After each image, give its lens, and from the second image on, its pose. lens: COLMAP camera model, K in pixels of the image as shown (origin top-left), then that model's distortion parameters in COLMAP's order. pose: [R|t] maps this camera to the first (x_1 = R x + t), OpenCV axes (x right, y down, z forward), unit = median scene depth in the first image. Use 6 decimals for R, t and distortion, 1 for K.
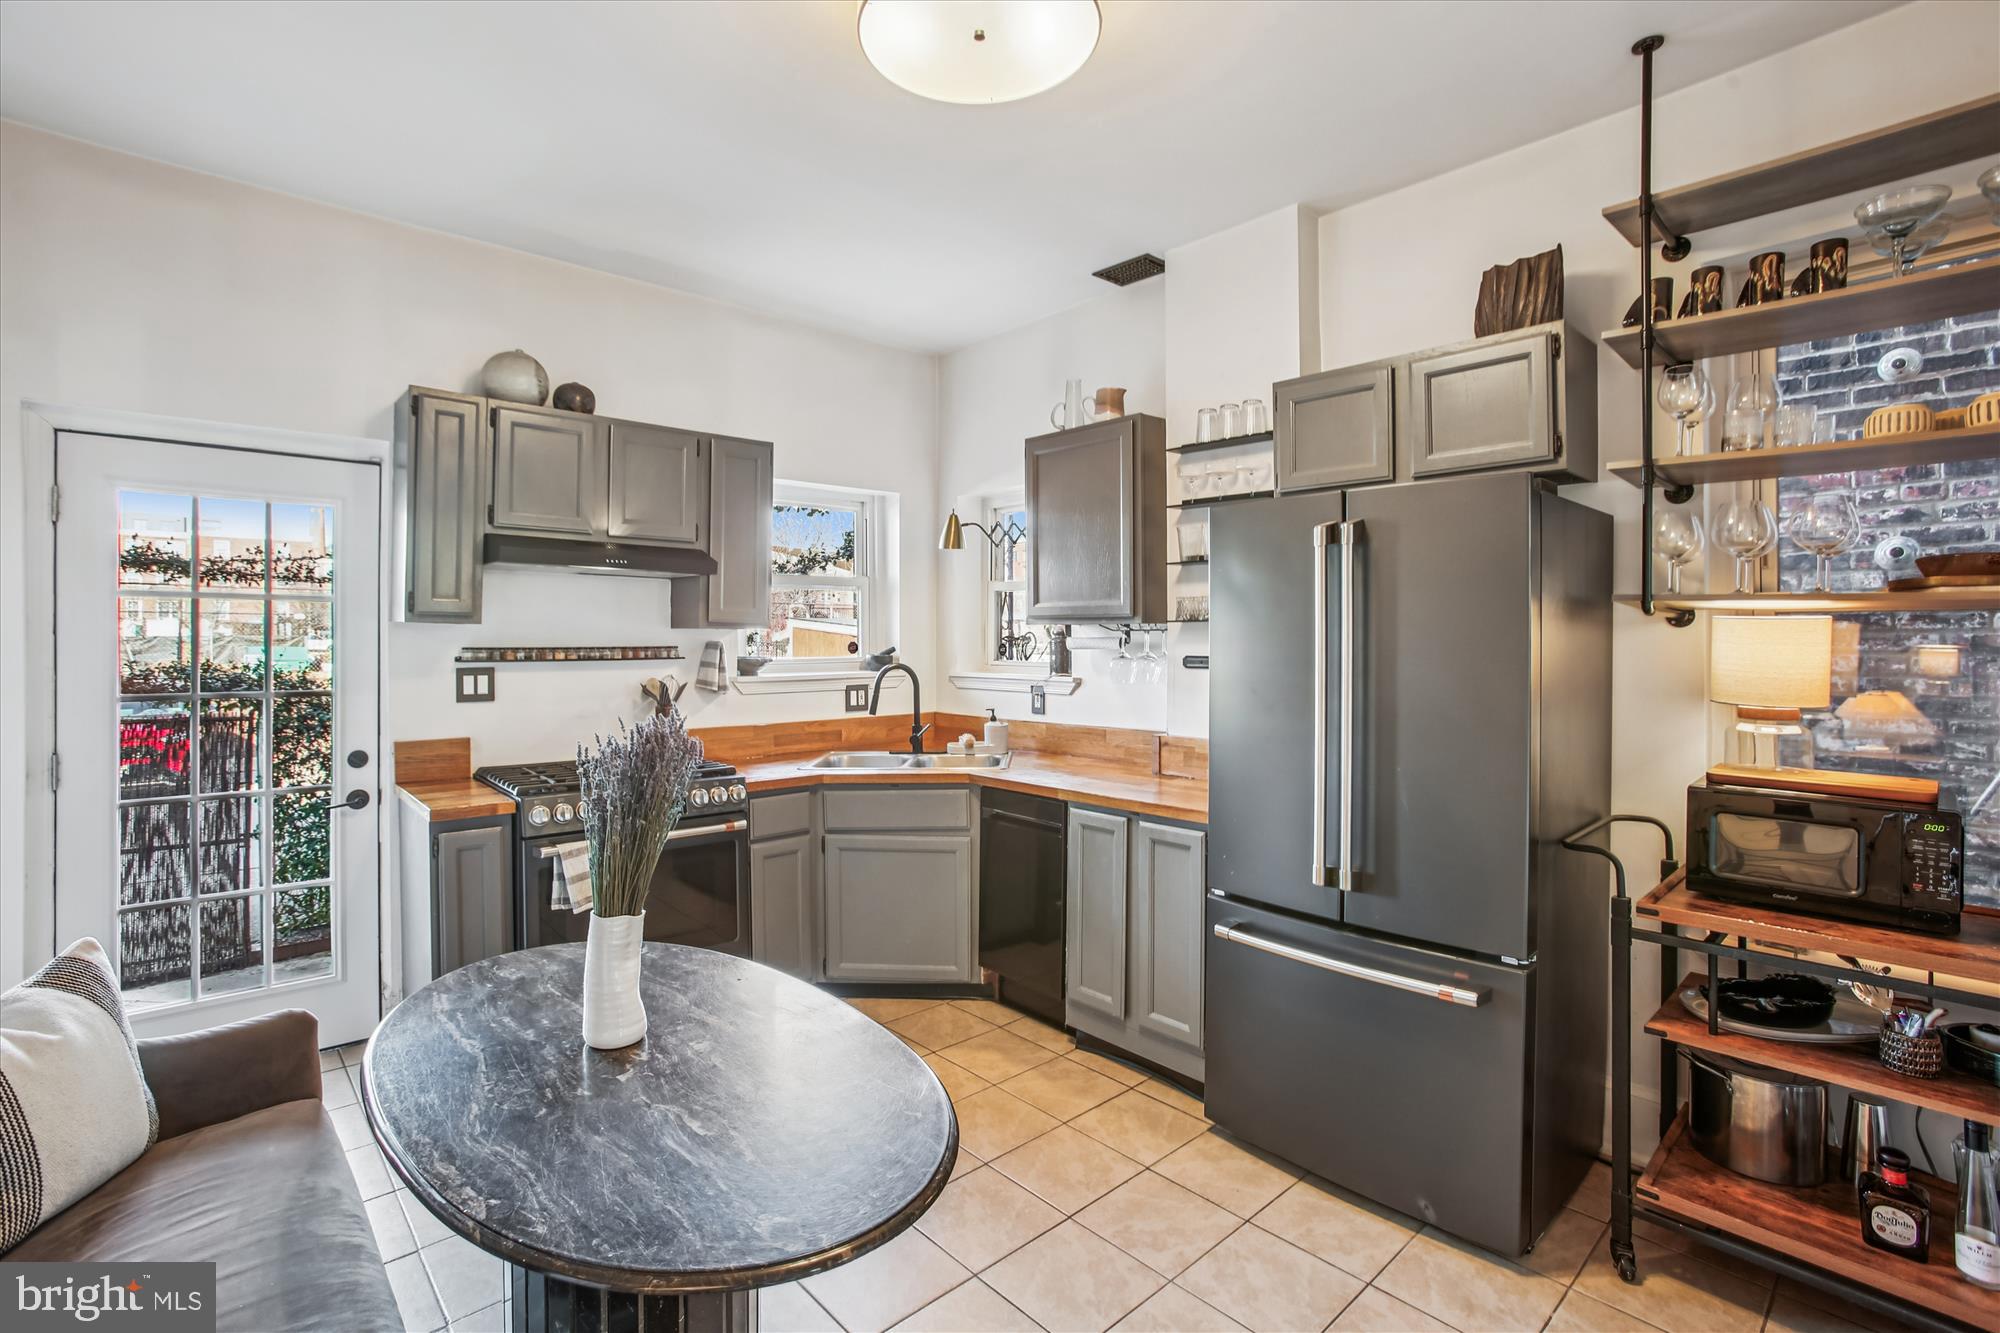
lens RADIAL K [[915.0, 0, 997.1], [0, 915.0, 653.8], [0, 0, 1]] dist [-0.042525, 0.000080]
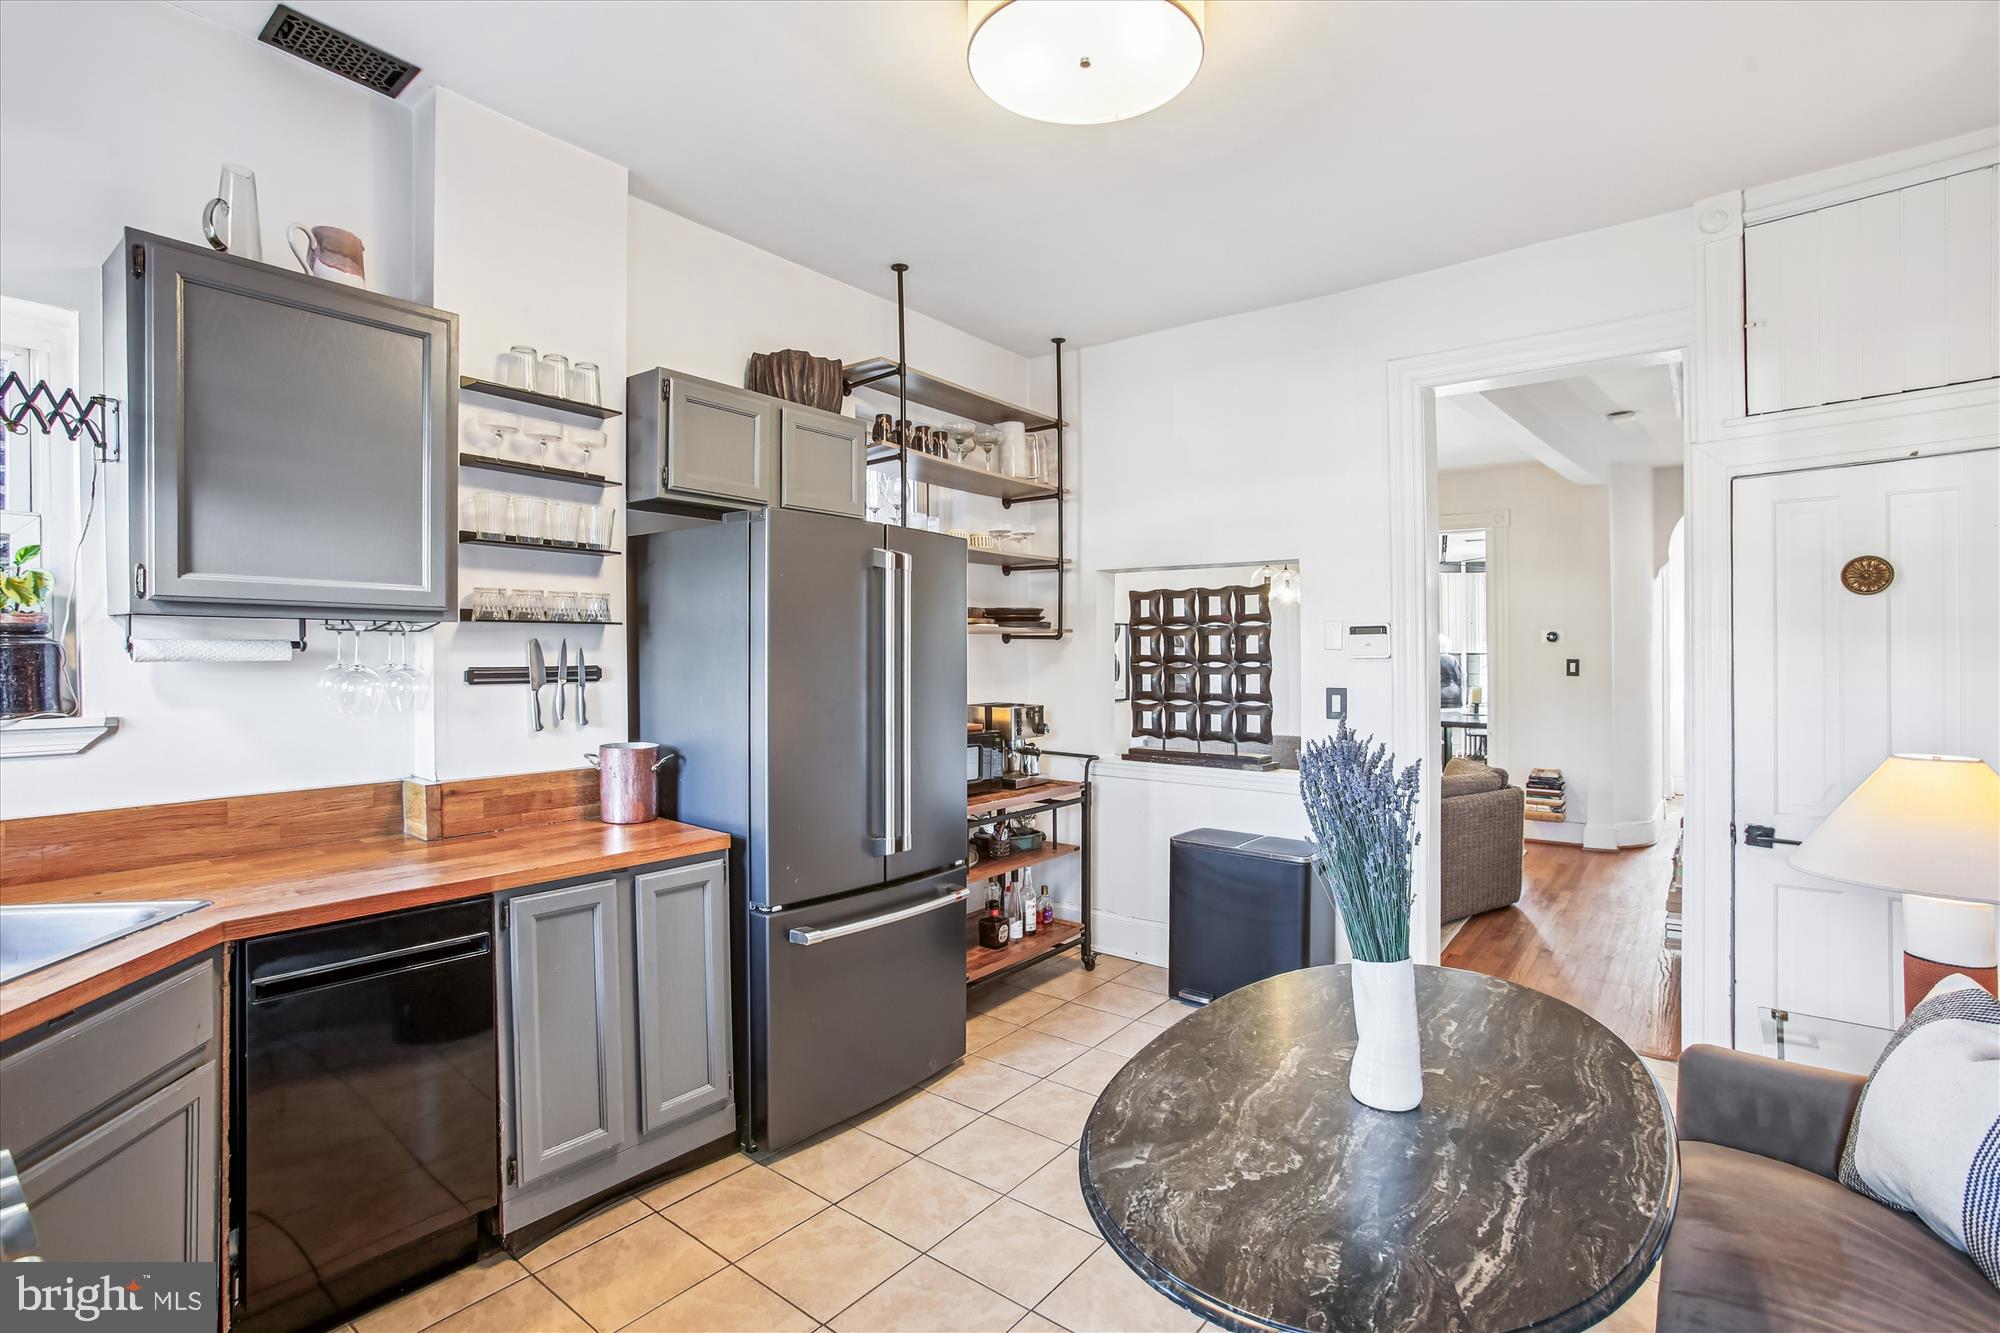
lens RADIAL K [[920.9, 0, 1000.0], [0, 920.9, 666.5], [0, 0, 1]] dist [-0.031118, 0.000540]
pose [[-0.161394, -0.015339, 0.986771, -0.758345], [0.008981, 0.999815, 0.017010, -0.009822], [-0.986849, 0.011608, -0.161226, 0.927230]]
